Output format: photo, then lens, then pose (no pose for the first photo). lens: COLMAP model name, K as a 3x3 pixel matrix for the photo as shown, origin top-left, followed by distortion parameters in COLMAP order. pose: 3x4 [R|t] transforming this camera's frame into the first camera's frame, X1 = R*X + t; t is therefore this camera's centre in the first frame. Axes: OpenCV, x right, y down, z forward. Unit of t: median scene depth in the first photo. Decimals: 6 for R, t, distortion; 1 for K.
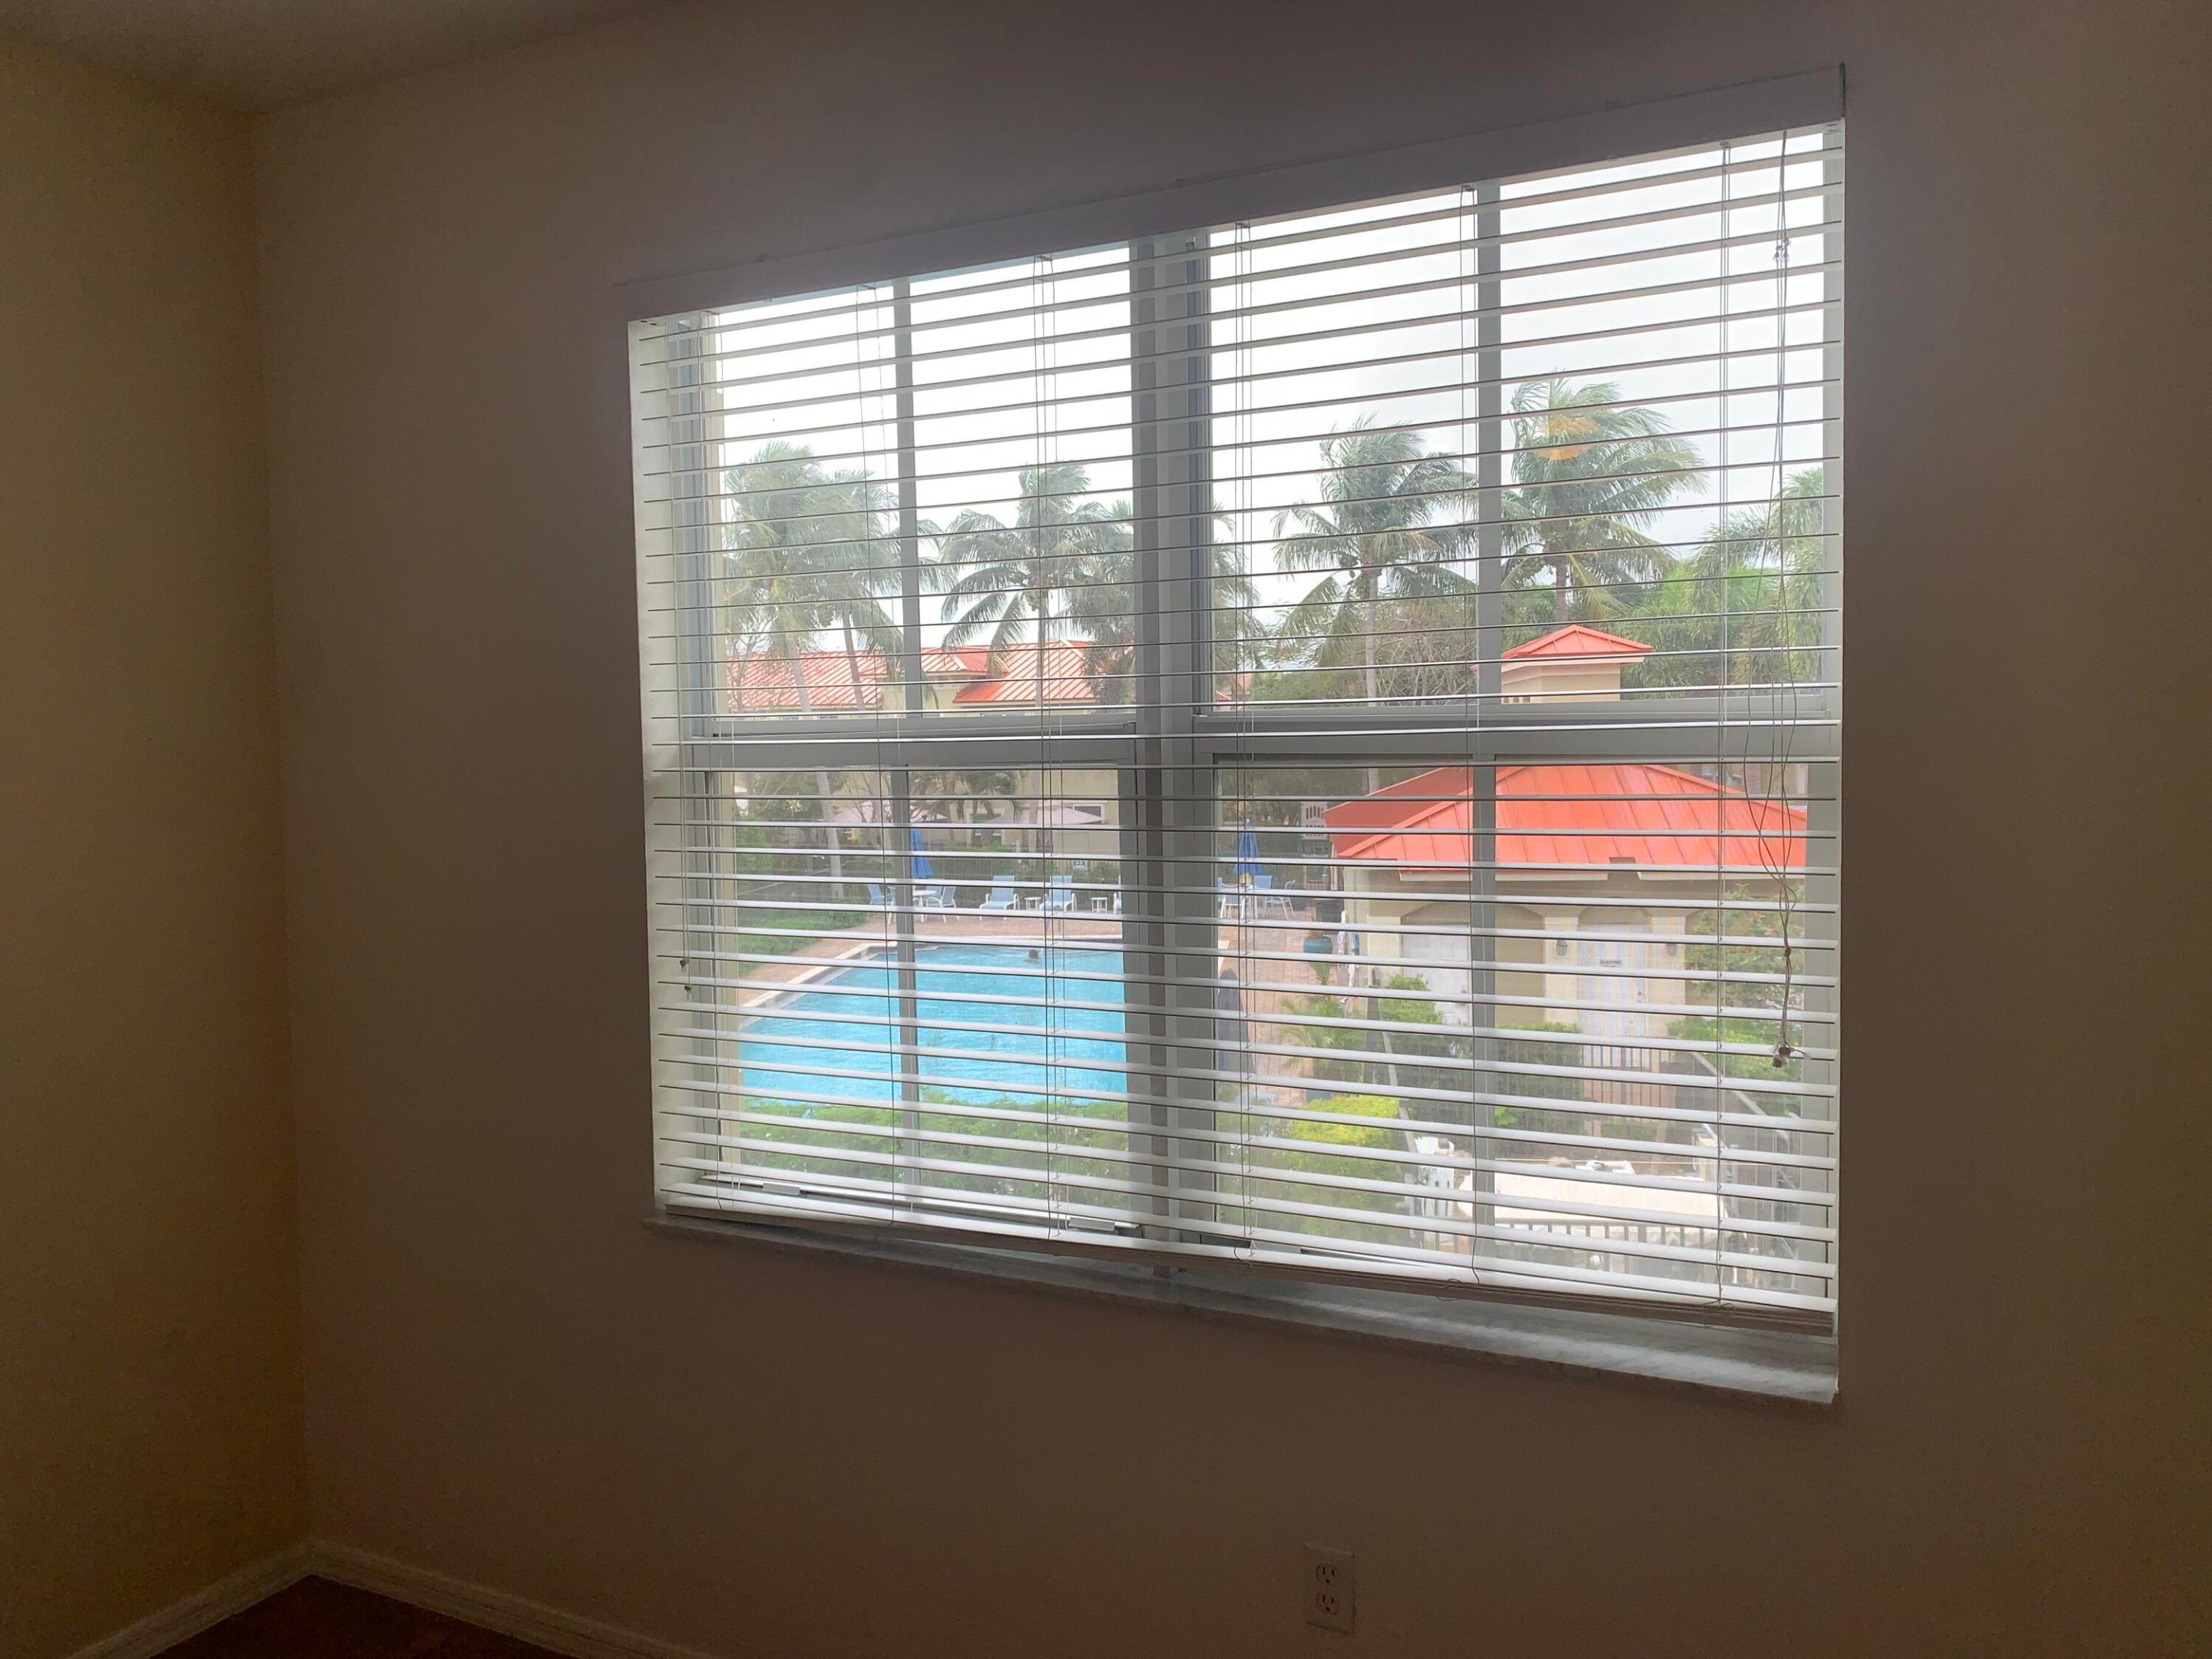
lens RADIAL K [[1702.0, 0, 1107.7], [0, 1702.0, 854.2], [0, 0, 1]] dist [-0.005882, -0.003216]
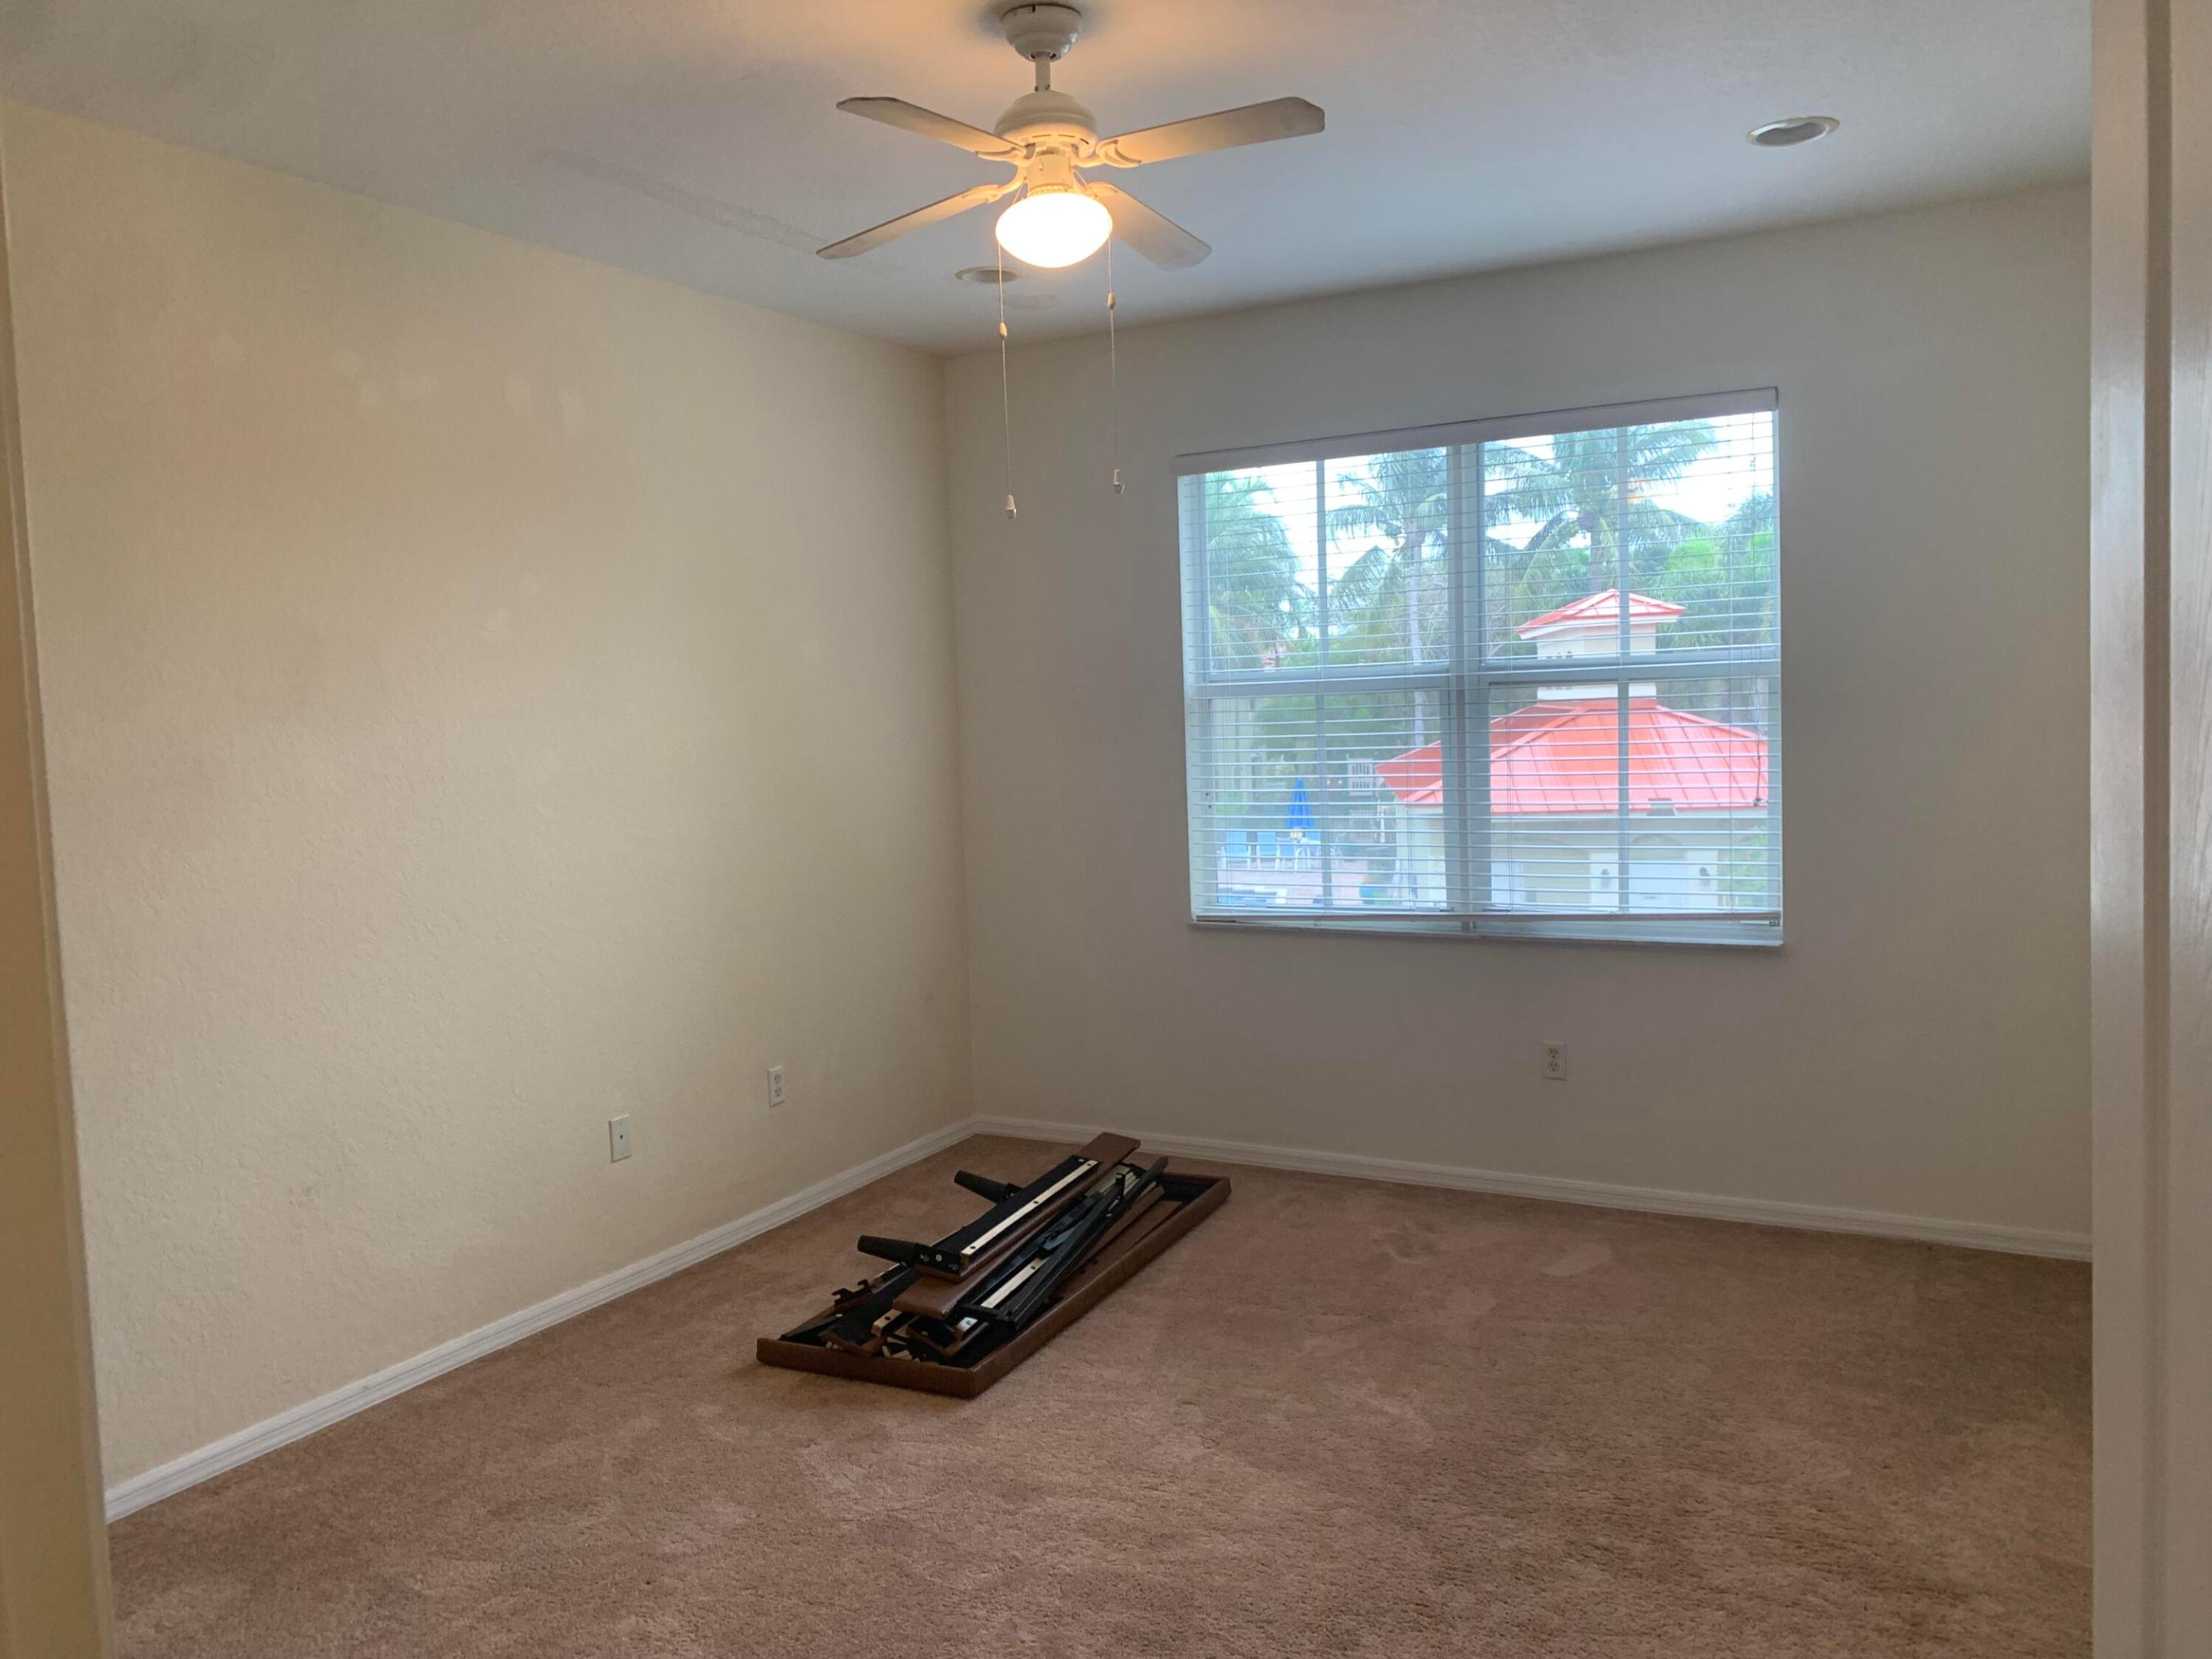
lens RADIAL K [[1652.9, 0, 1105.9], [0, 1652.9, 802.0], [0, 0, 1]] dist [0.118534, -0.001536]
pose [[0.999627, -0.017936, -0.020587, -0.327147], [0.017803, 0.999820, -0.006634, 0.084436], [0.020702, 0.006265, 0.999766, -0.963819]]
